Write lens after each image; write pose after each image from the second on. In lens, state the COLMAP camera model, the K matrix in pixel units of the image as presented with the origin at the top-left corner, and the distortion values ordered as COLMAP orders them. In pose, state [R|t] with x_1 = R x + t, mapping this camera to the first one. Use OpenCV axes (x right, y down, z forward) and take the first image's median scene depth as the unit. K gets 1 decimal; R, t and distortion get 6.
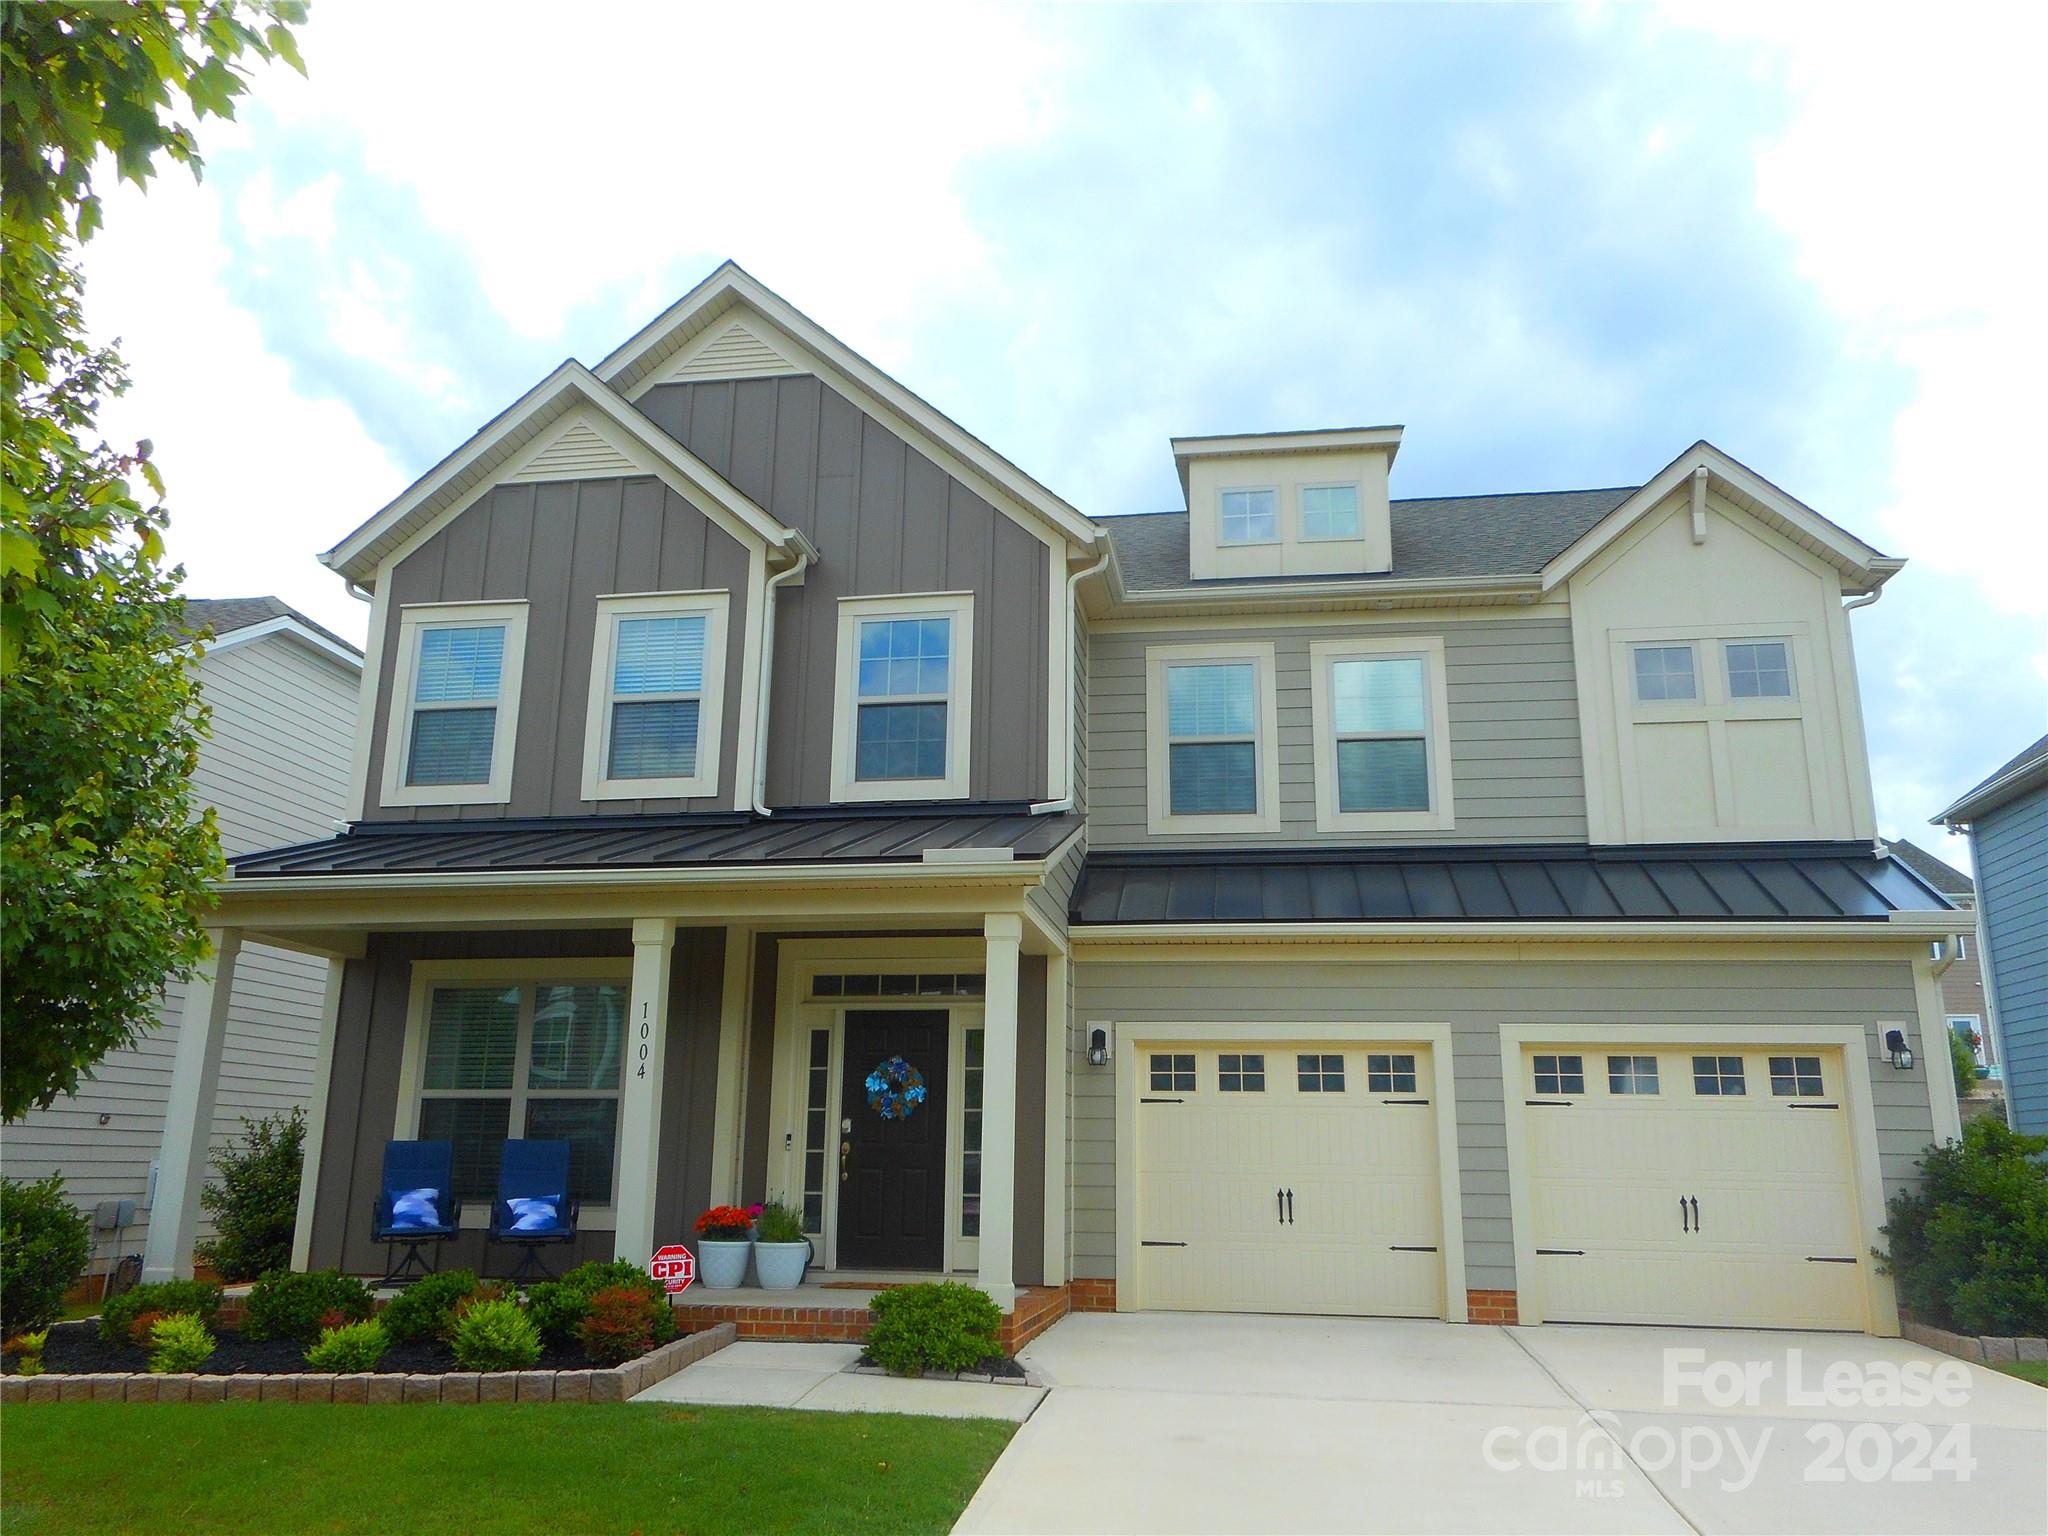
lens RADIAL K [[1532.0, 0, 1034.2], [0, 1532.0, 781.2], [0, 0, 1]] dist [-0.018944, 0.030013]
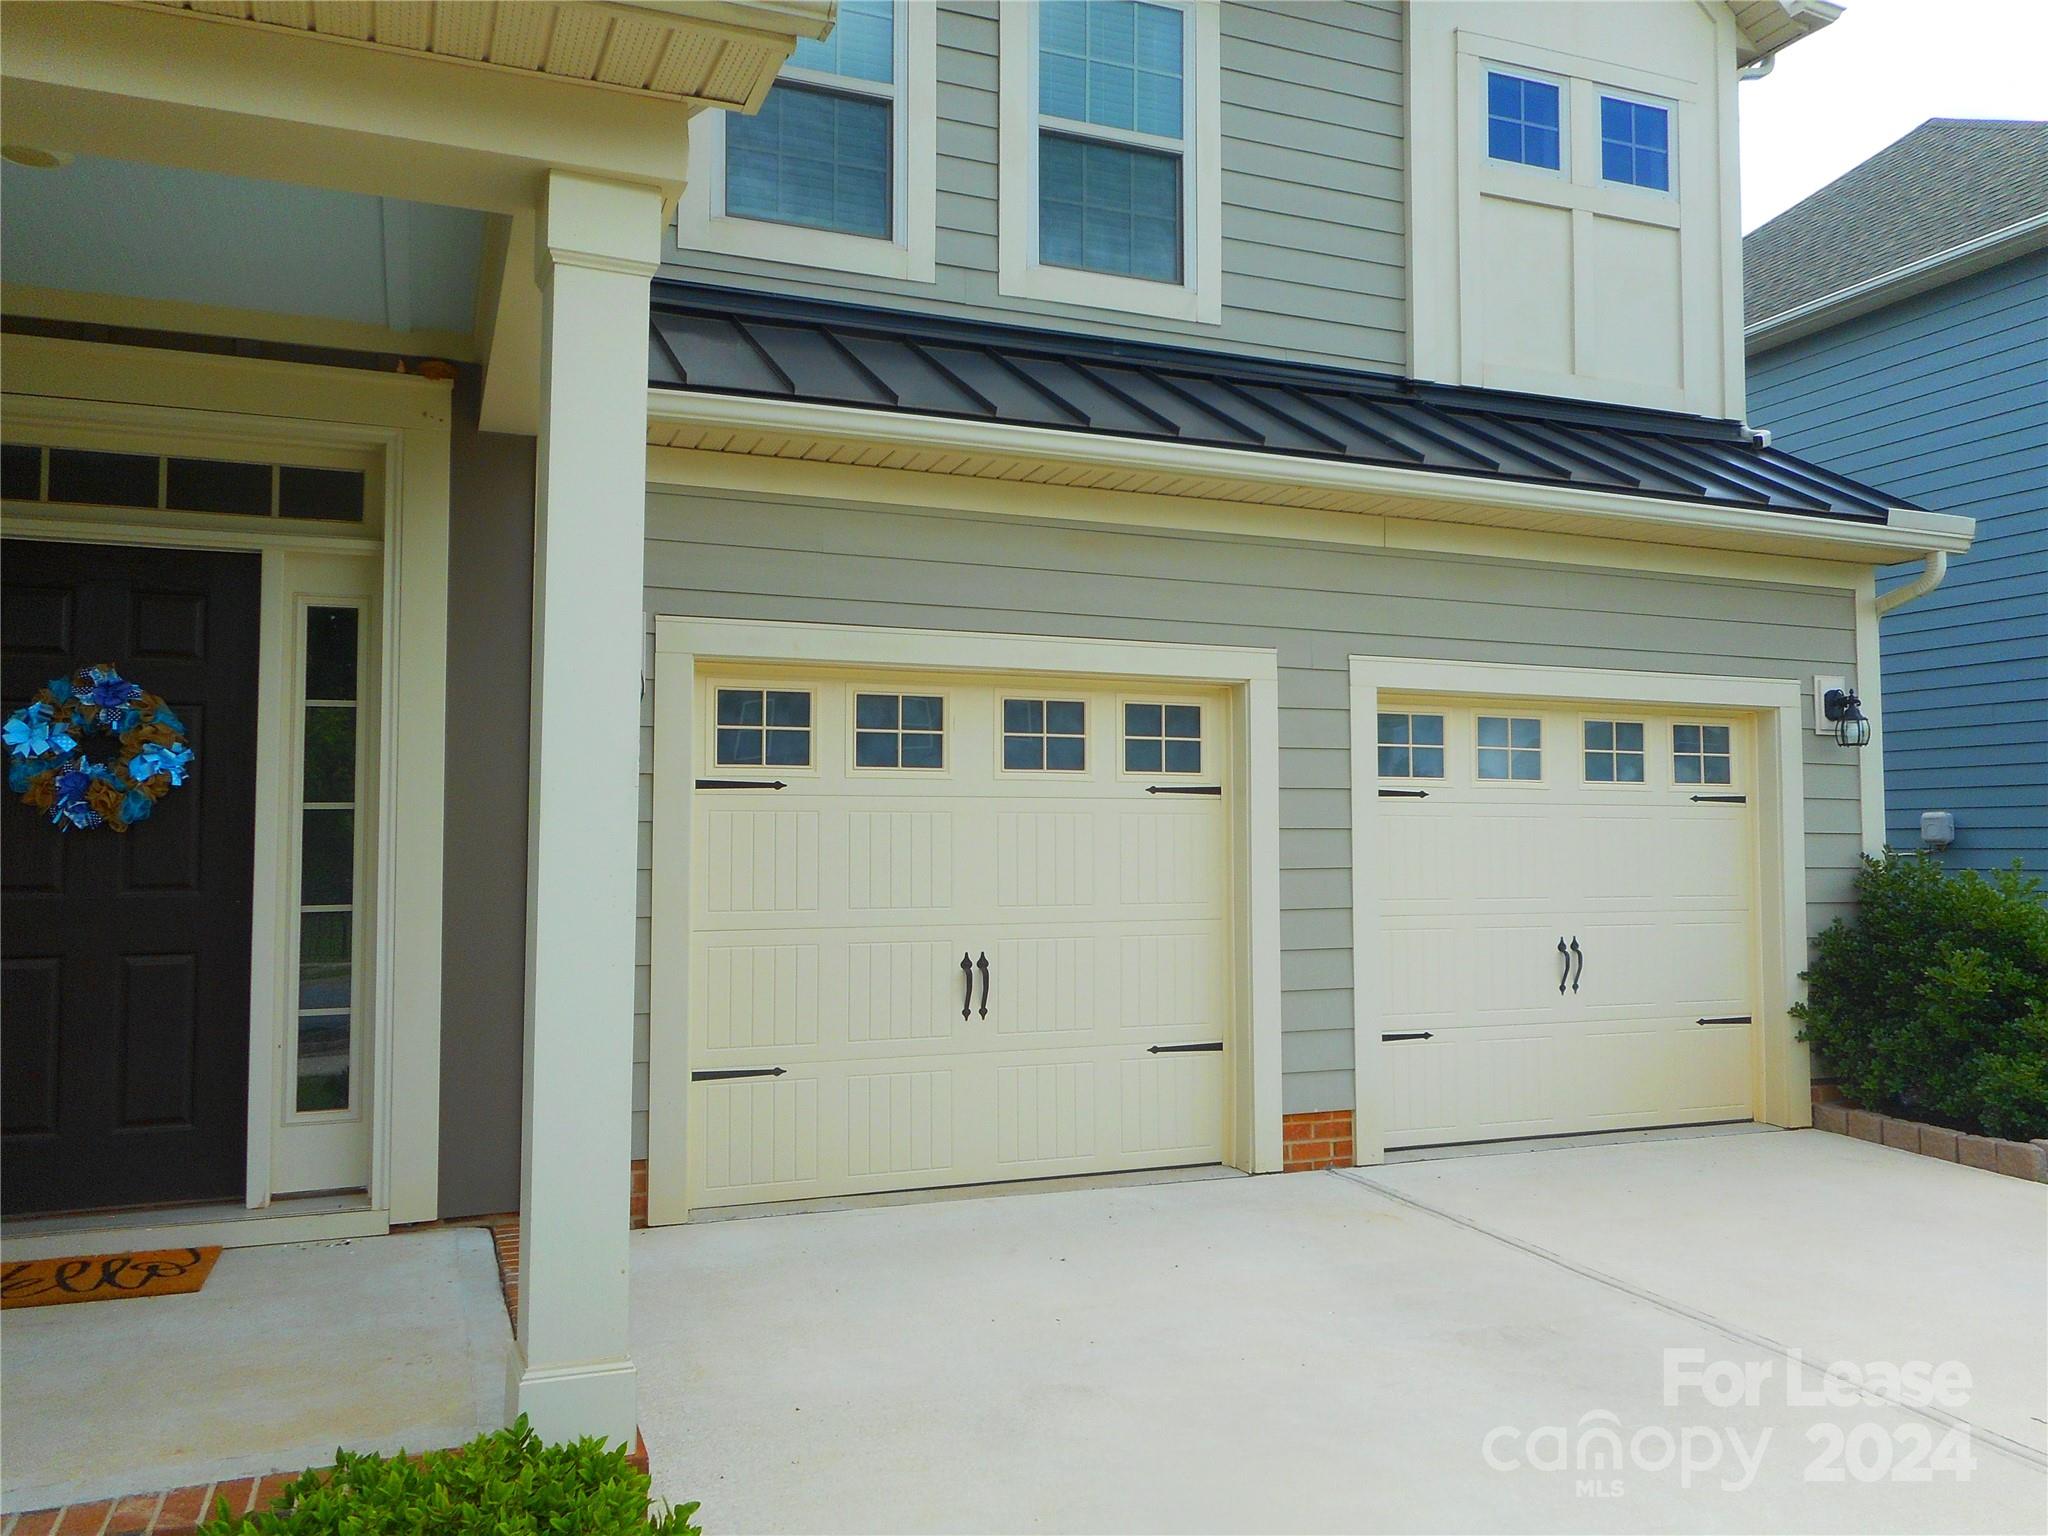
lens RADIAL K [[1532.0, 0, 1035.1], [0, 1532.0, 763.4], [0, 0, 1]] dist [-0.018944, 0.030013]
pose [[0.863292, 0.011804, 0.504567, -0.081683], [-0.109407, 0.980331, 0.164257, 0.118188], [-0.492704, -0.197005, 0.847603, 0.572578]]
